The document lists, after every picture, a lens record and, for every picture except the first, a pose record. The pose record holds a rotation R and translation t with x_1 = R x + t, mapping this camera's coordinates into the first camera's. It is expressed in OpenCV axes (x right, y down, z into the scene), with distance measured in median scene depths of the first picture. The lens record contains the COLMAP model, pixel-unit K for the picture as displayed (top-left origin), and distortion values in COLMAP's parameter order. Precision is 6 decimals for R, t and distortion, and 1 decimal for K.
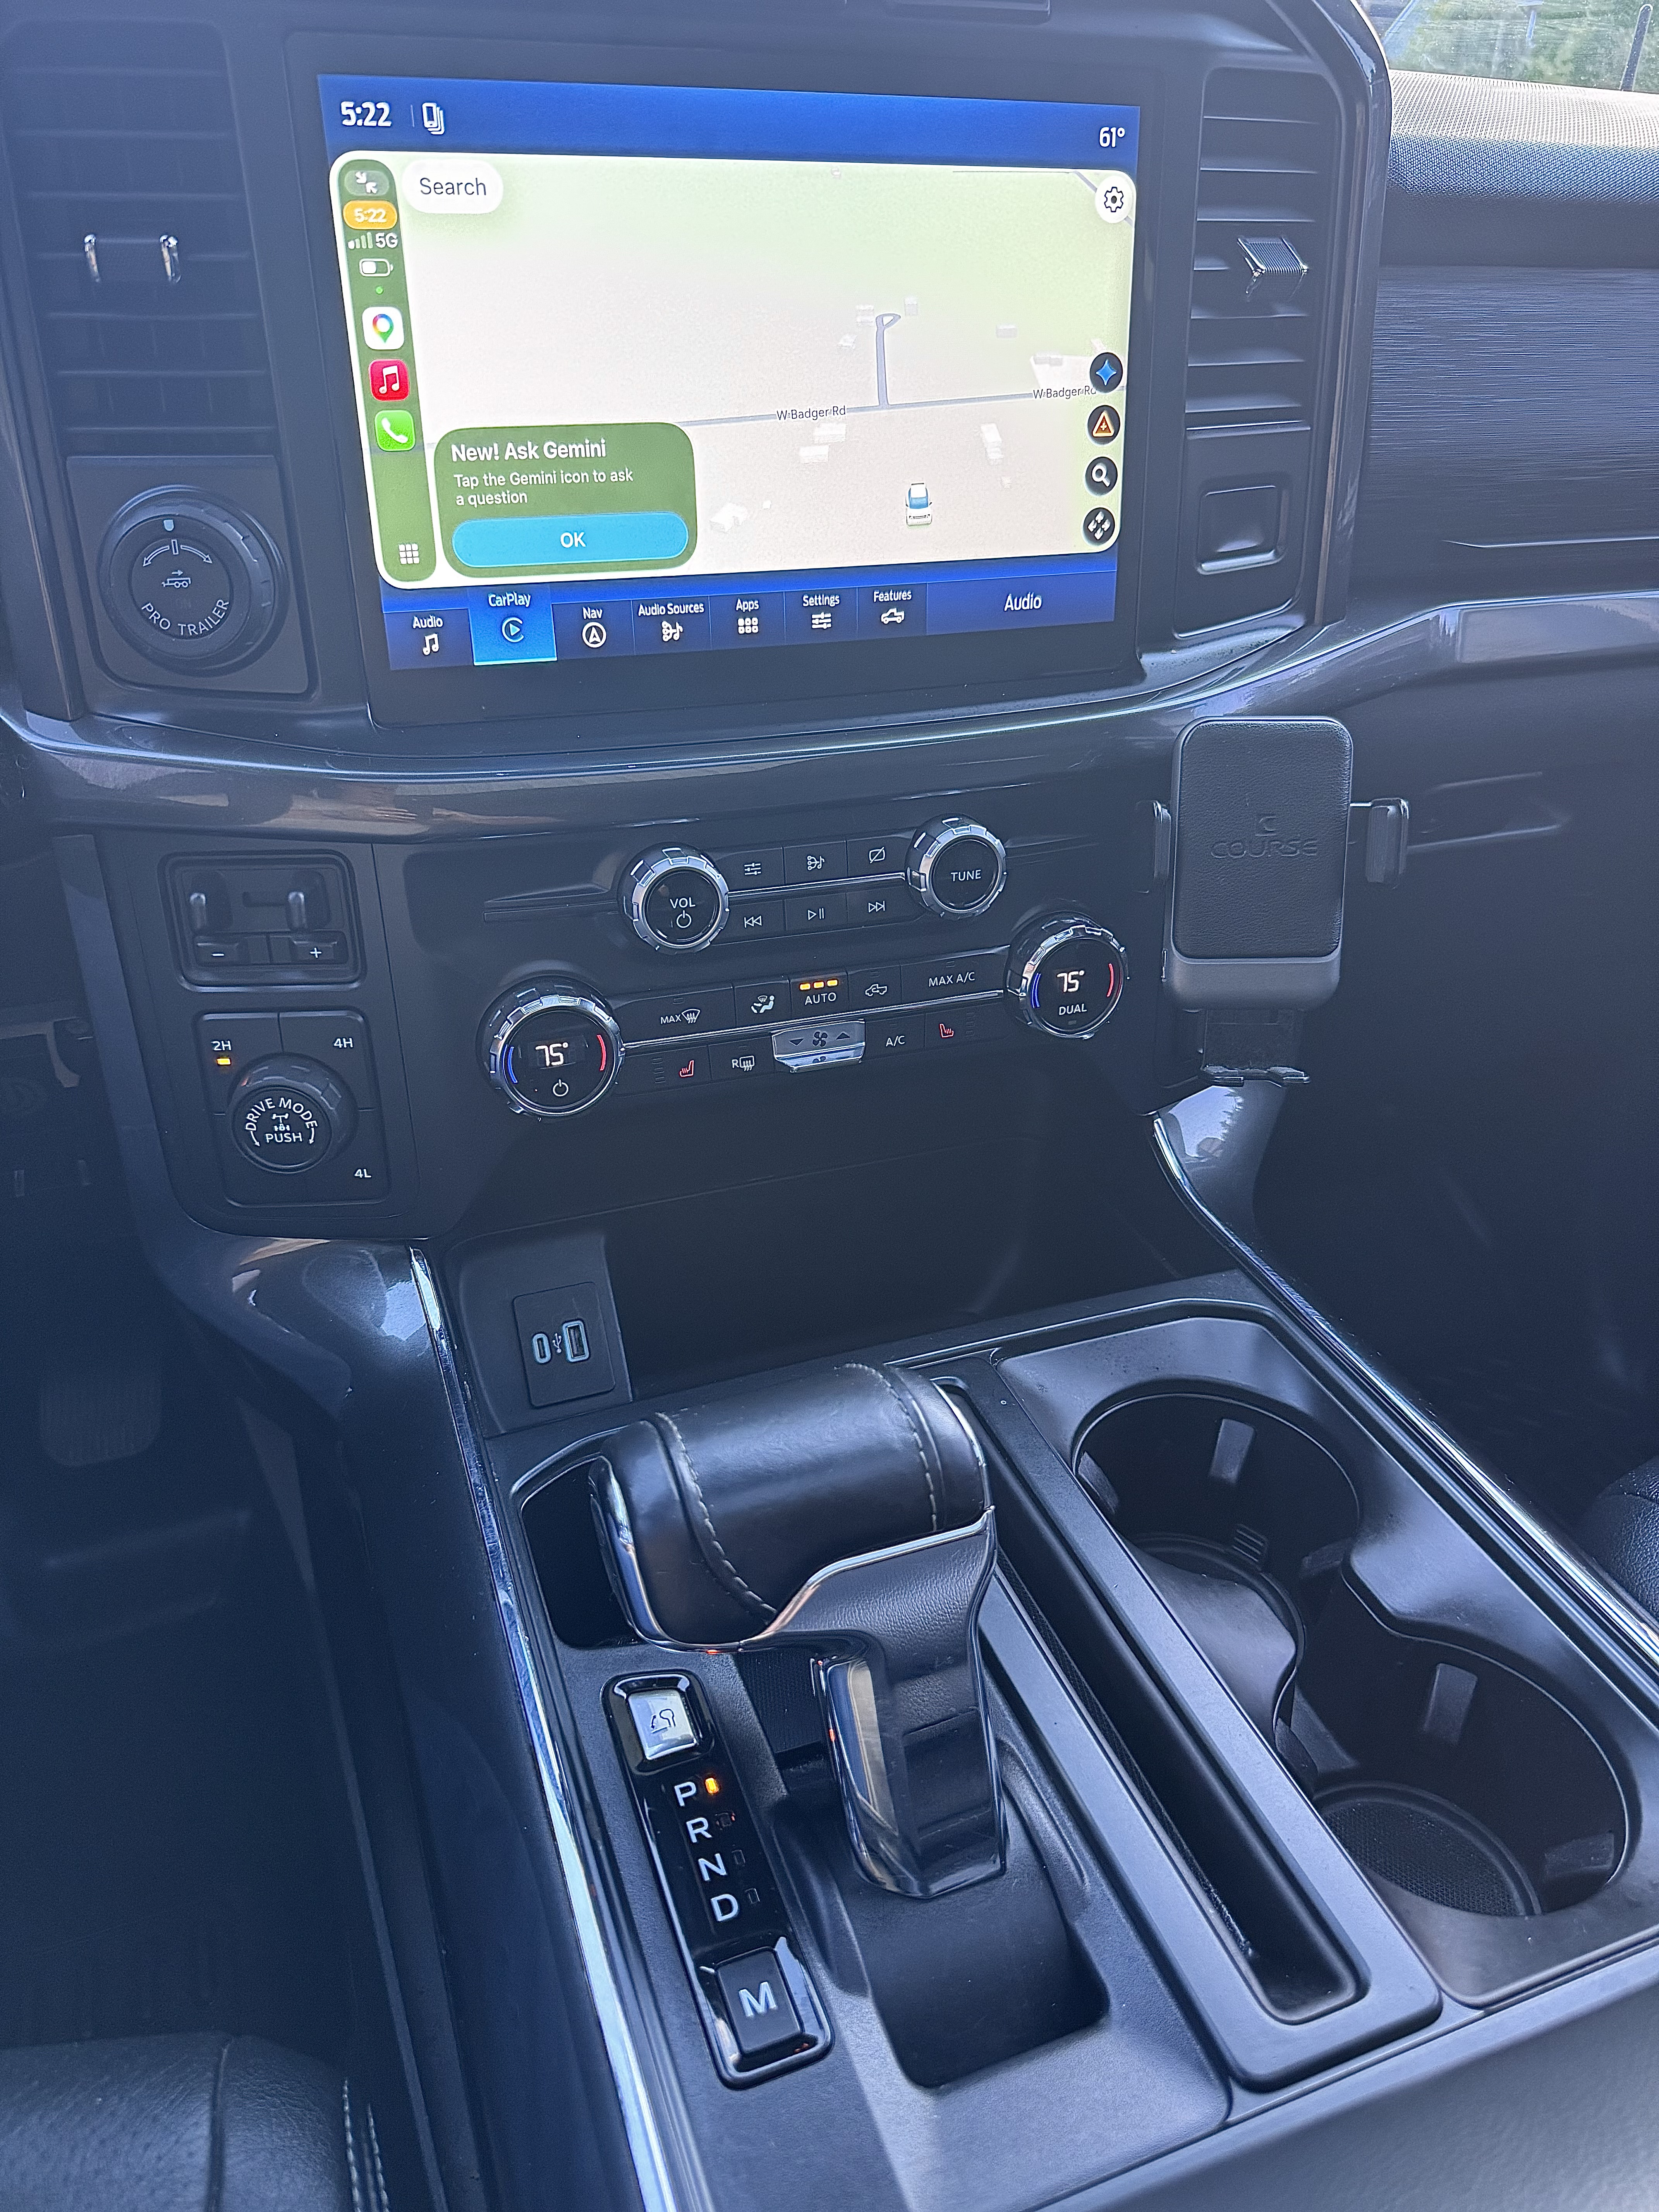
lens RADIAL K [[1563.3, 0, 822.4], [0, 1563.3, 1123.3], [0, 0, 1]] dist [0.058043, -0.056717]
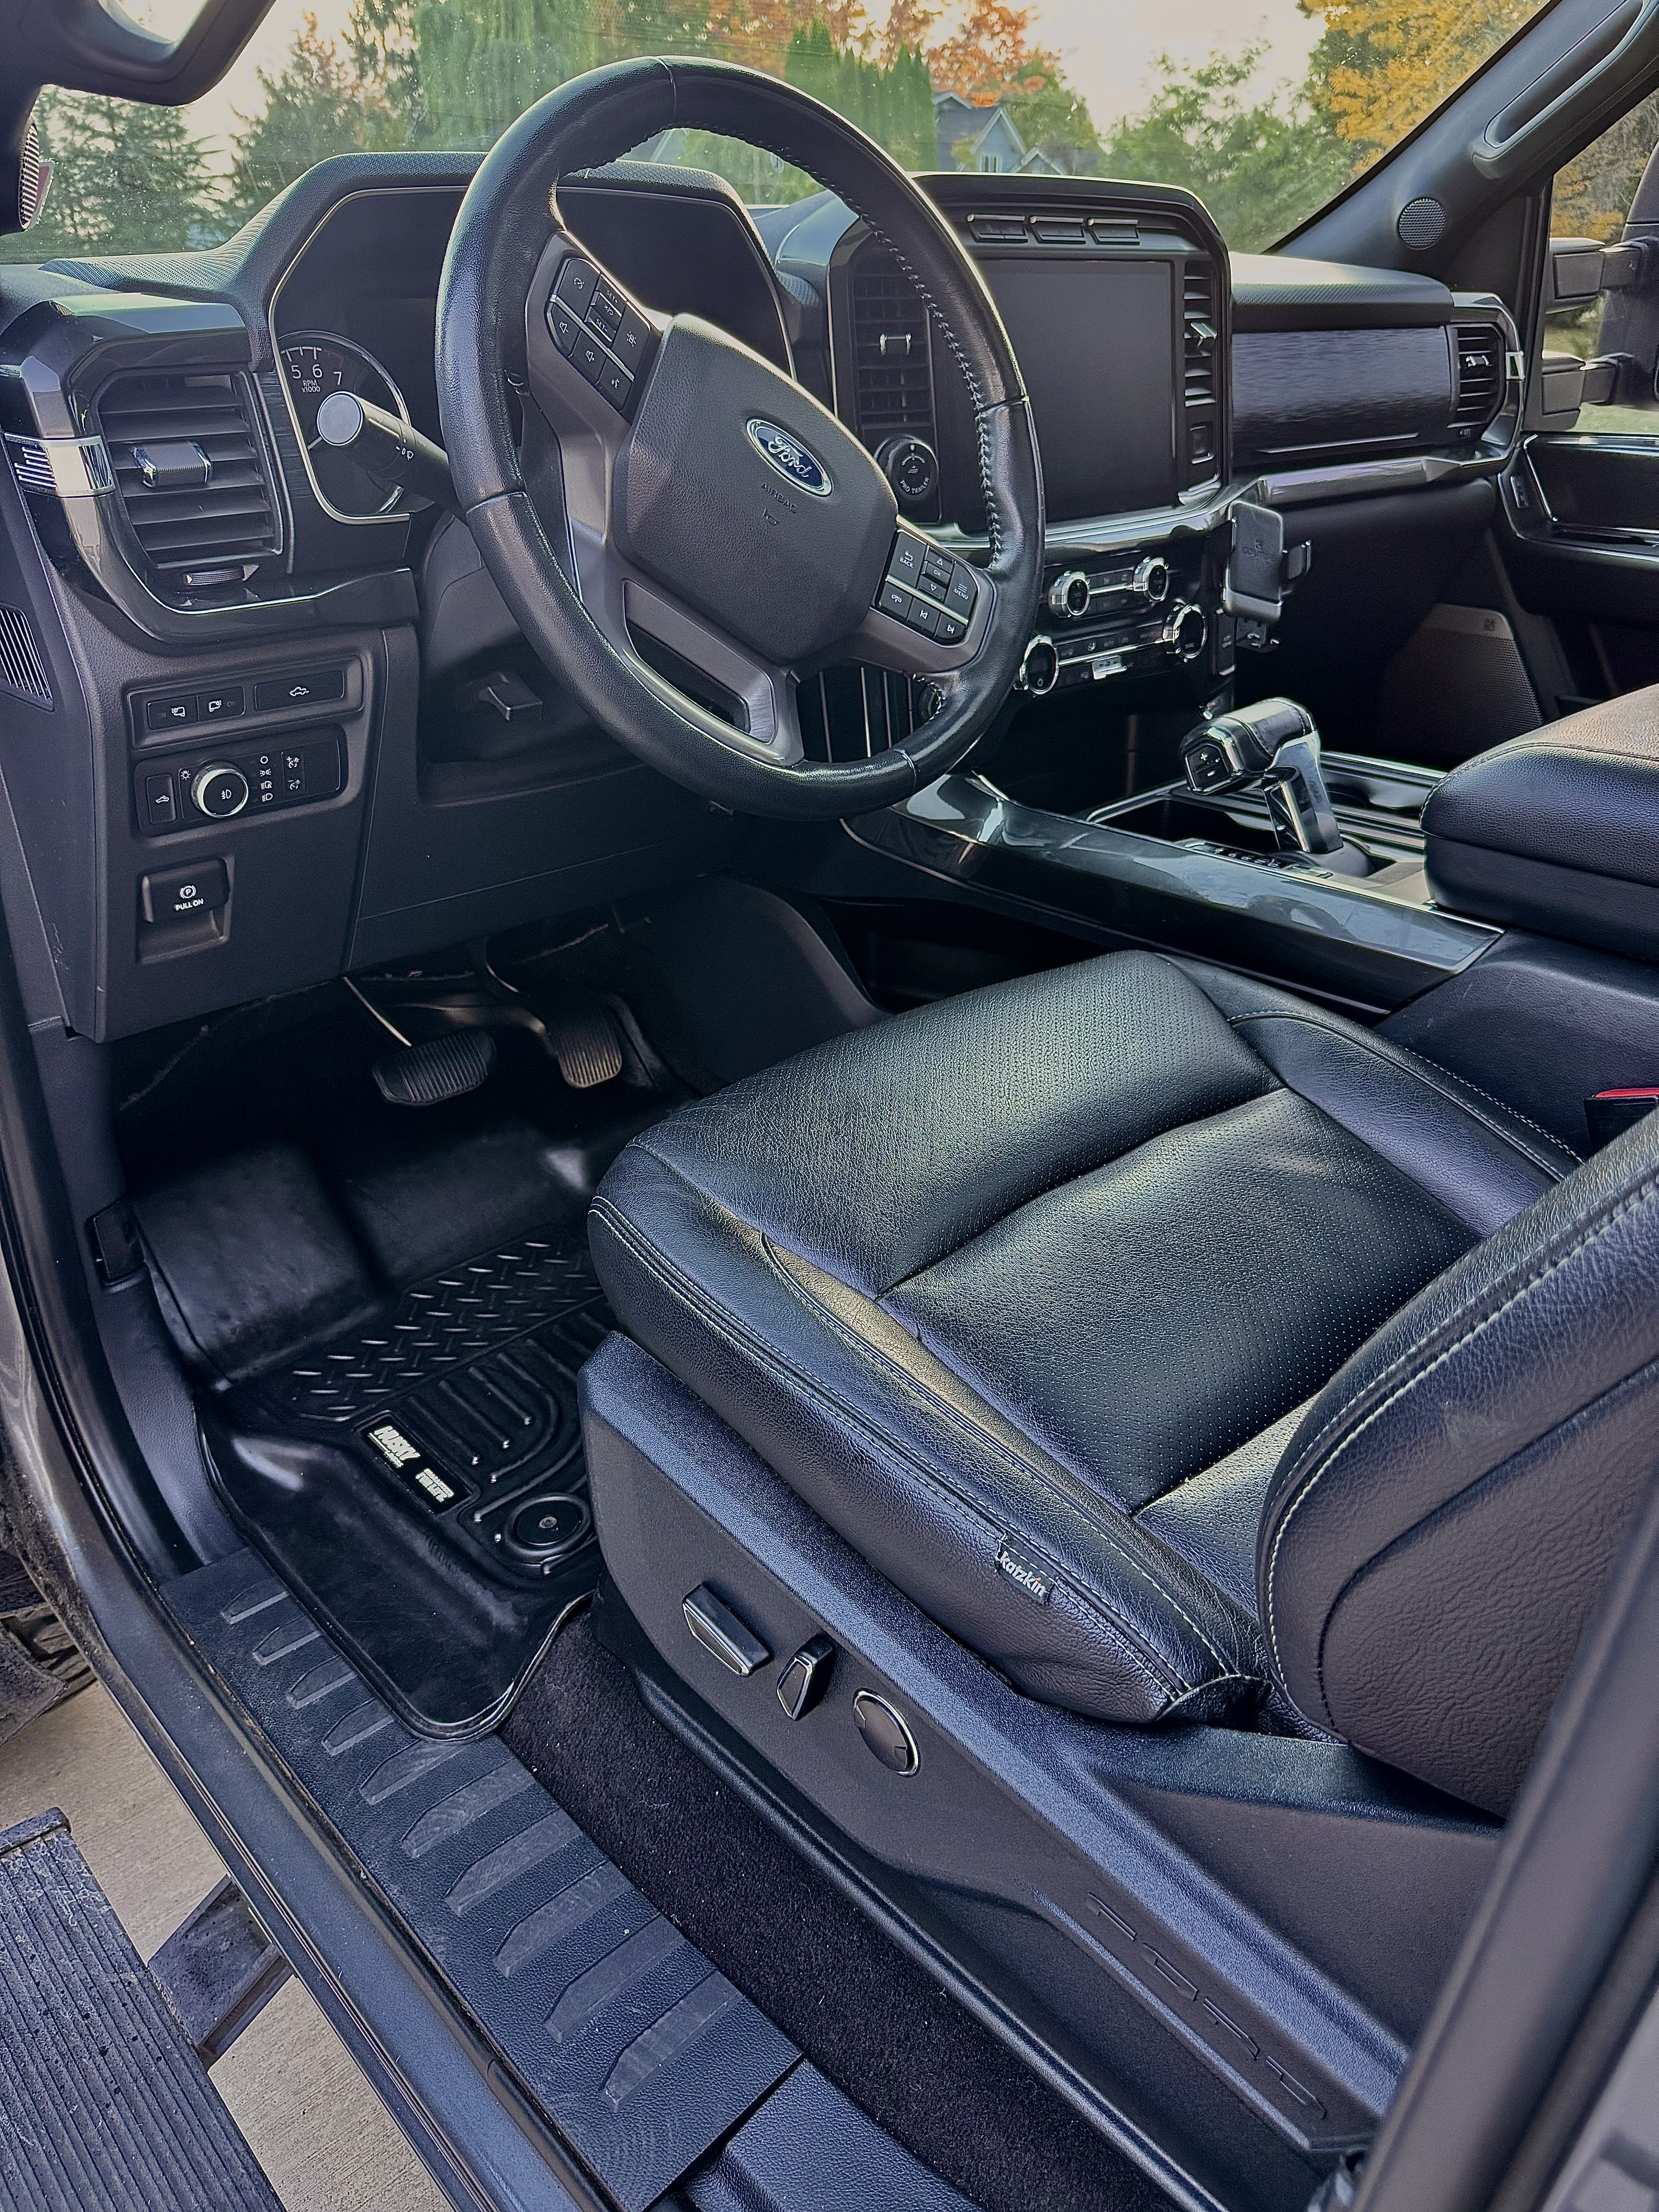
lens RADIAL K [[1547.9, 0, 830.1], [0, 1547.9, 1138.6], [0, 0, 1]] dist [0.039094, -0.048583]
pose [[0.934705, -0.198396, 0.294898, -1.216480], [0.213242, 0.976820, -0.018721, 0.596261], [-0.284348, 0.080383, 0.955345, -1.042031]]
